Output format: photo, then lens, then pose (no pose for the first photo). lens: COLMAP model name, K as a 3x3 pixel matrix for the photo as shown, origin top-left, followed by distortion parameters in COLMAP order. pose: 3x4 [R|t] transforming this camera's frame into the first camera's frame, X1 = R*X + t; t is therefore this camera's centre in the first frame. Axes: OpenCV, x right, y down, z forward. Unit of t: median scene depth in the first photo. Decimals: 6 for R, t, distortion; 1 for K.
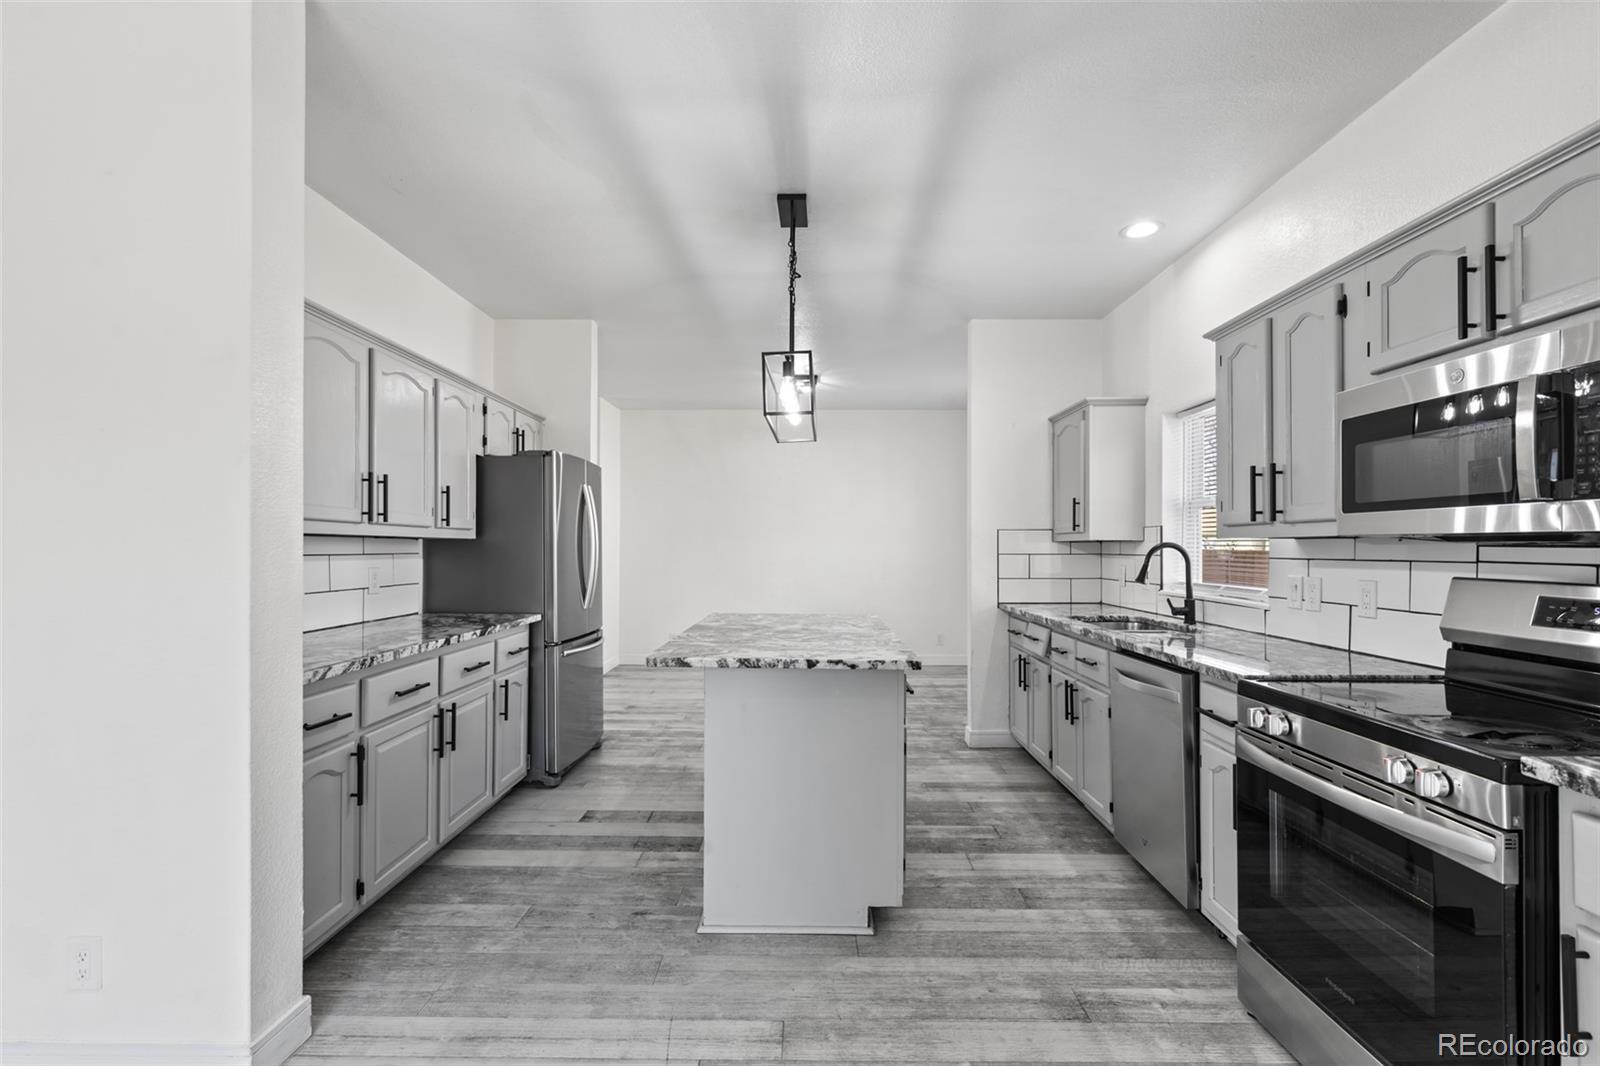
lens RADIAL K [[721.7, 0, 801.2], [0, 721.7, 541.9], [0, 0, 1]] dist [0.005397, -0.001461]
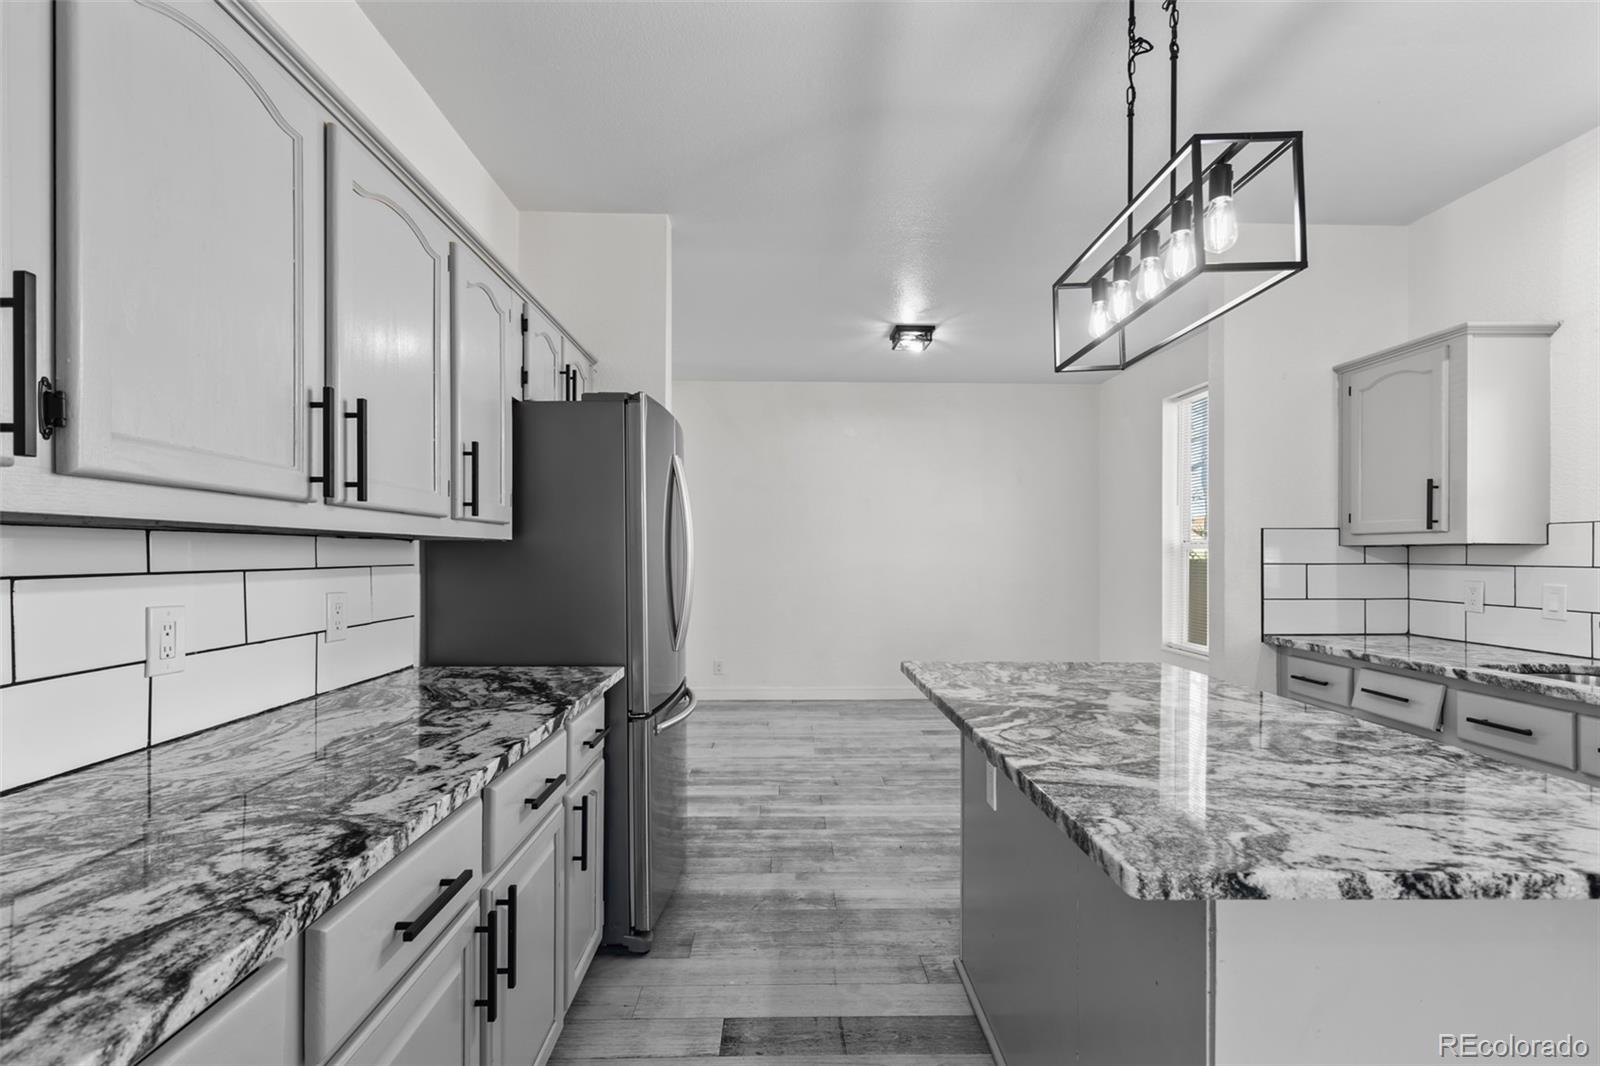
lens RADIAL K [[721.7, 0, 802.3], [0, 721.7, 552.5], [0, 0, 1]] dist [0.005397, -0.001461]
pose [[0.999125, 0.000589, 0.041818, -0.305846], [-0.000898, 0.999972, 0.007374, 0.001867], [-0.041813, -0.007405, 0.999098, 0.513684]]
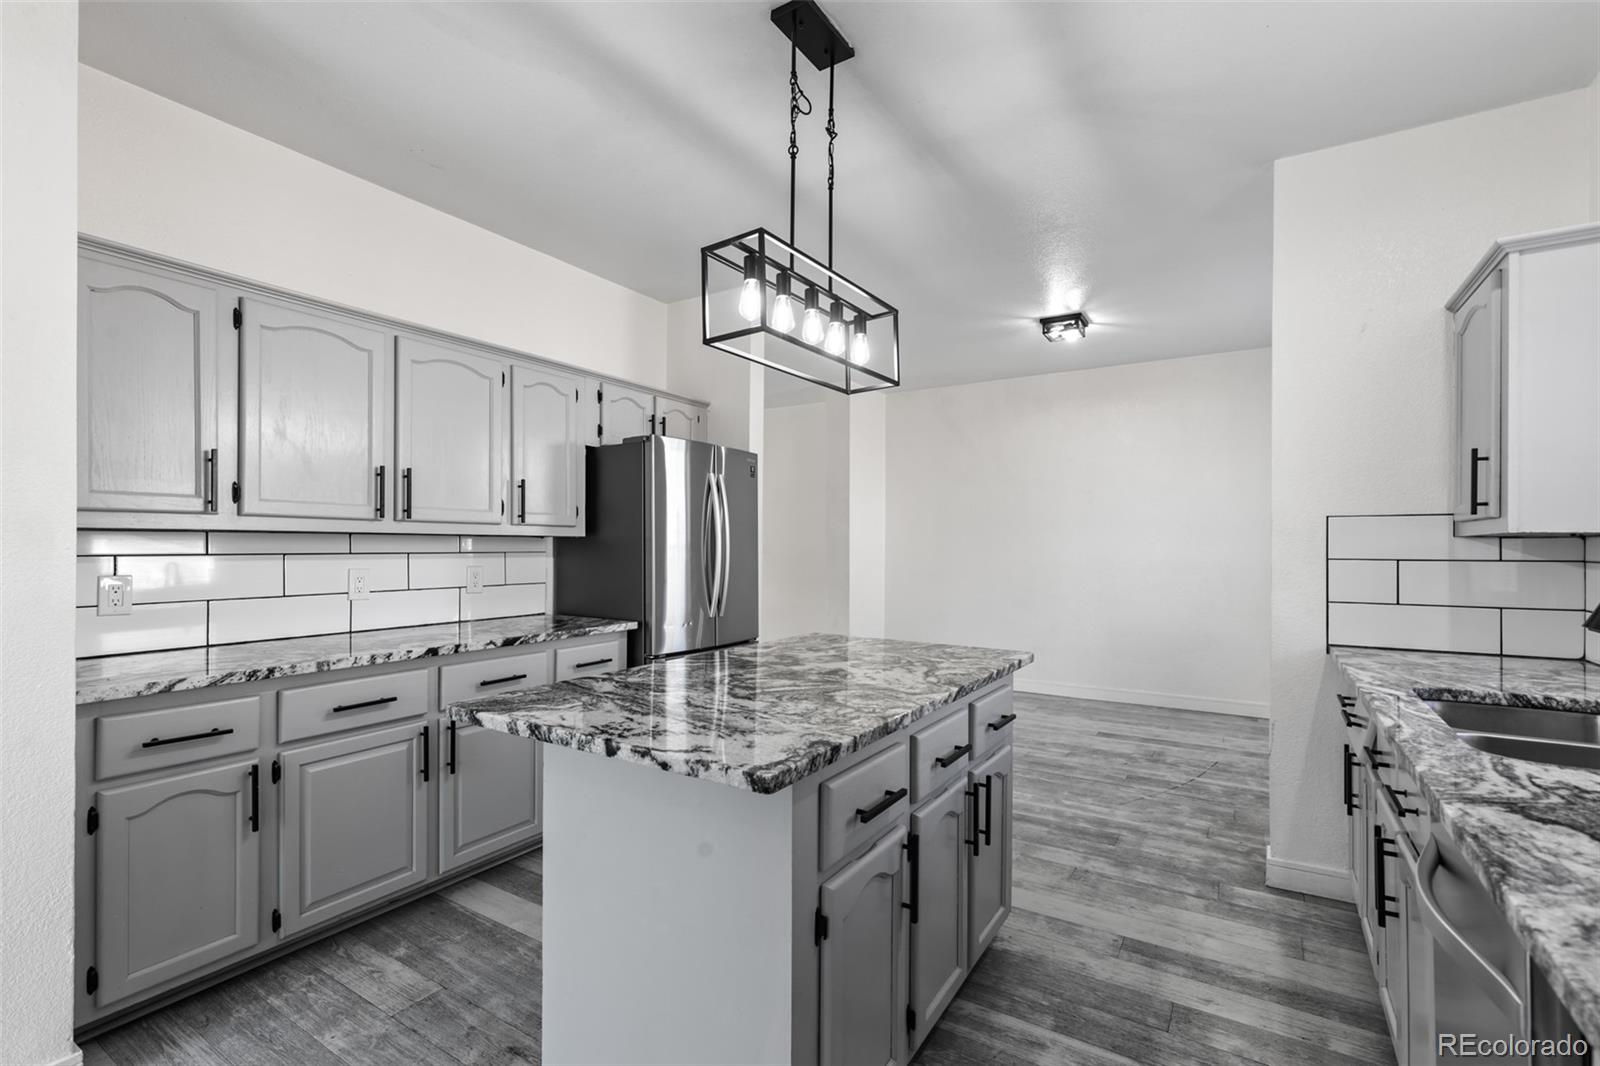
lens RADIAL K [[721.7, 0, 799.4], [0, 721.7, 544.7], [0, 0, 1]] dist [0.005397, -0.001461]
pose [[0.849660, 0.000618, -0.527331, 0.344856], [0.001901, 0.999989, 0.004235, 0.003258], [0.527328, -0.004601, 0.849650, 0.460532]]
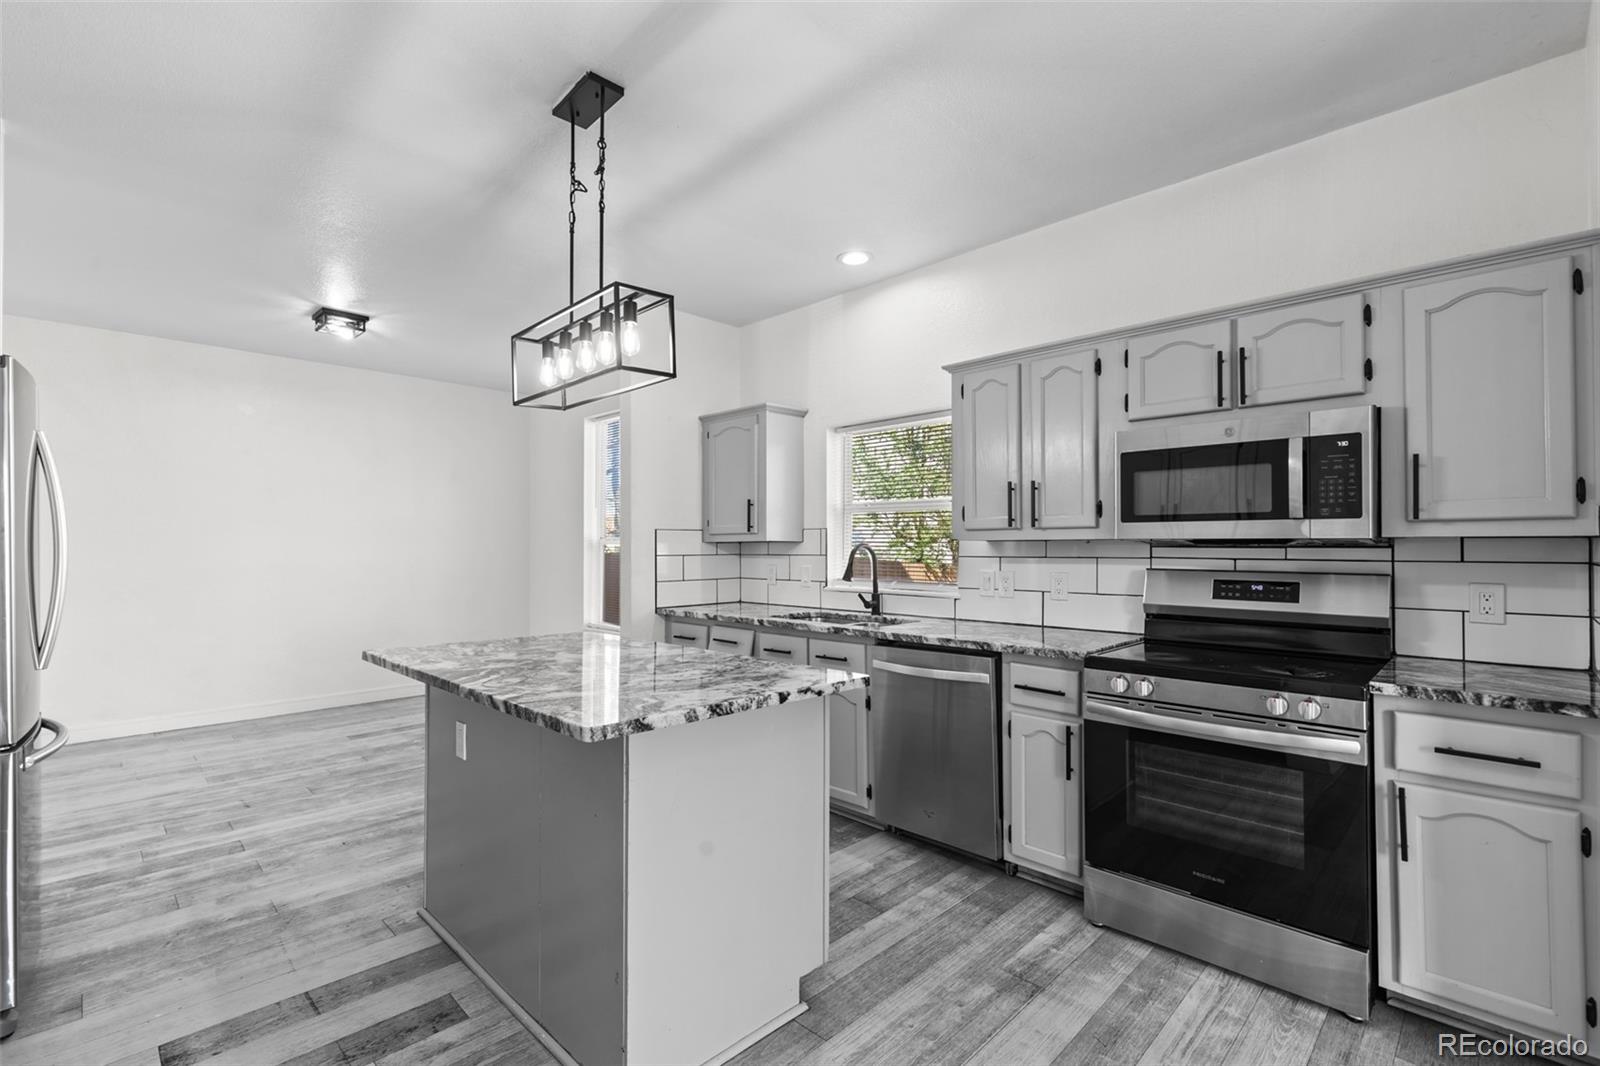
lens RADIAL K [[721.7, 0, 803.7], [0, 721.7, 537.7], [0, 0, 1]] dist [0.005397, -0.001461]
pose [[0.692217, 0.007624, 0.721649, -0.420070], [-0.002812, 0.999965, -0.007867, 0.000440], [-0.721684, 0.003417, 0.692215, 0.340159]]
